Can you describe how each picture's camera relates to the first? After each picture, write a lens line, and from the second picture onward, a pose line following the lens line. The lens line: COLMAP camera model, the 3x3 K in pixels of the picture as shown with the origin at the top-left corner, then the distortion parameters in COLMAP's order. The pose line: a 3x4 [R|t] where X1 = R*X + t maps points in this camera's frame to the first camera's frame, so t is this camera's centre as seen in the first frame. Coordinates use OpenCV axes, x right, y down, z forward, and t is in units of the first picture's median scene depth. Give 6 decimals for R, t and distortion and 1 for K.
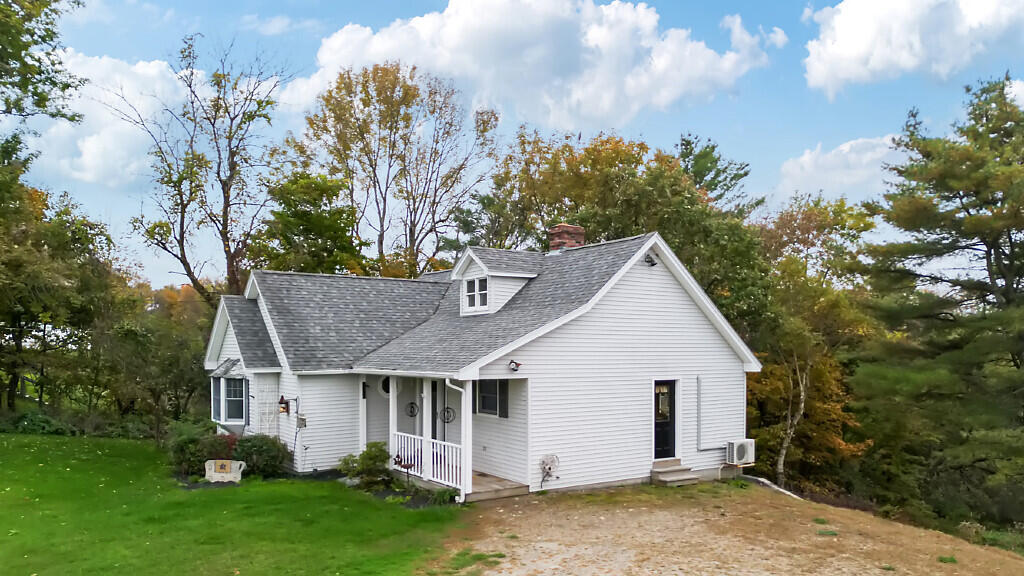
lens RADIAL K [[773.6, 0, 509.7], [0, 773.6, 356.9], [0, 0, 1]] dist [0.064958, -0.000981]
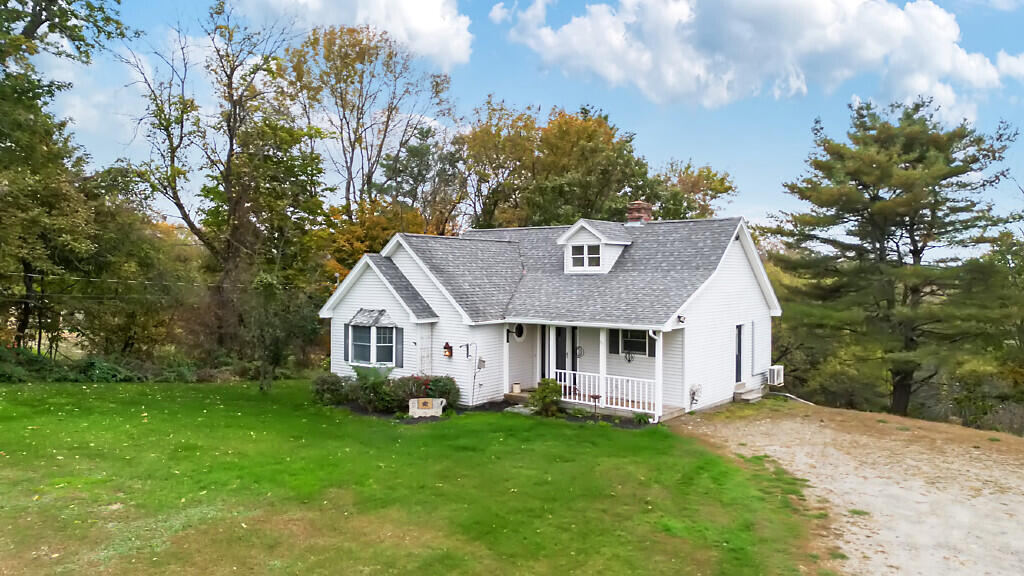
lens RADIAL K [[736.4, 0, 512.0], [0, 736.4, 288.0], [0, 0, 1]] dist [0.064447, -0.001047]
pose [[0.953419, -0.003157, 0.301634, -0.523216], [-0.000537, 0.999926, 0.012162, -0.045636], [-0.301650, -0.011757, 0.953346, -0.104156]]
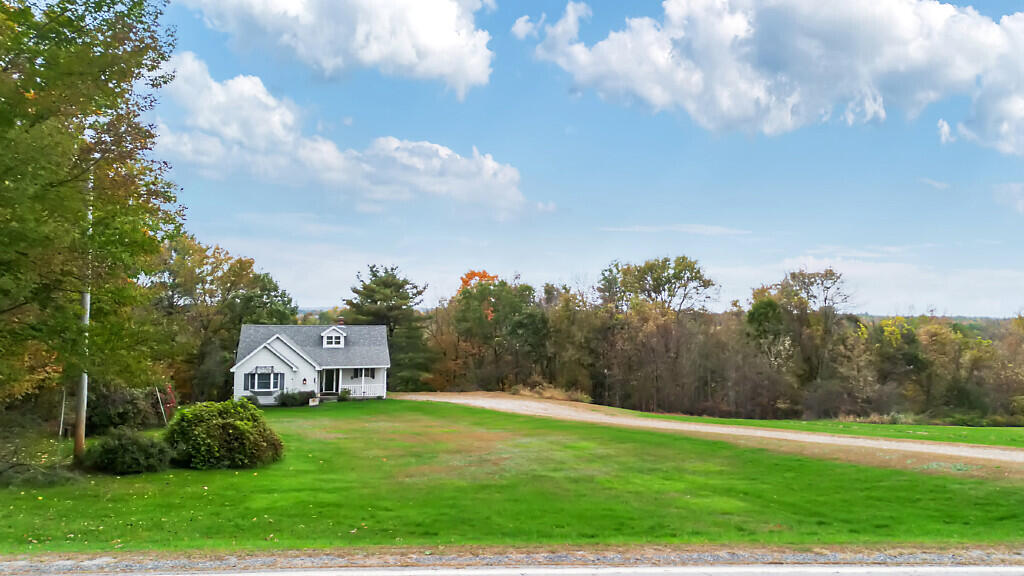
lens RADIAL K [[736.4, 0, 512.0], [0, 736.4, 288.0], [0, 0, 1]] dist [0.064447, -0.001047]
pose [[0.348625, 0.037655, 0.936506, -2.641948], [0.004940, 0.999105, -0.042011, -0.167548], [-0.937249, 0.019272, 0.348127, -0.737010]]
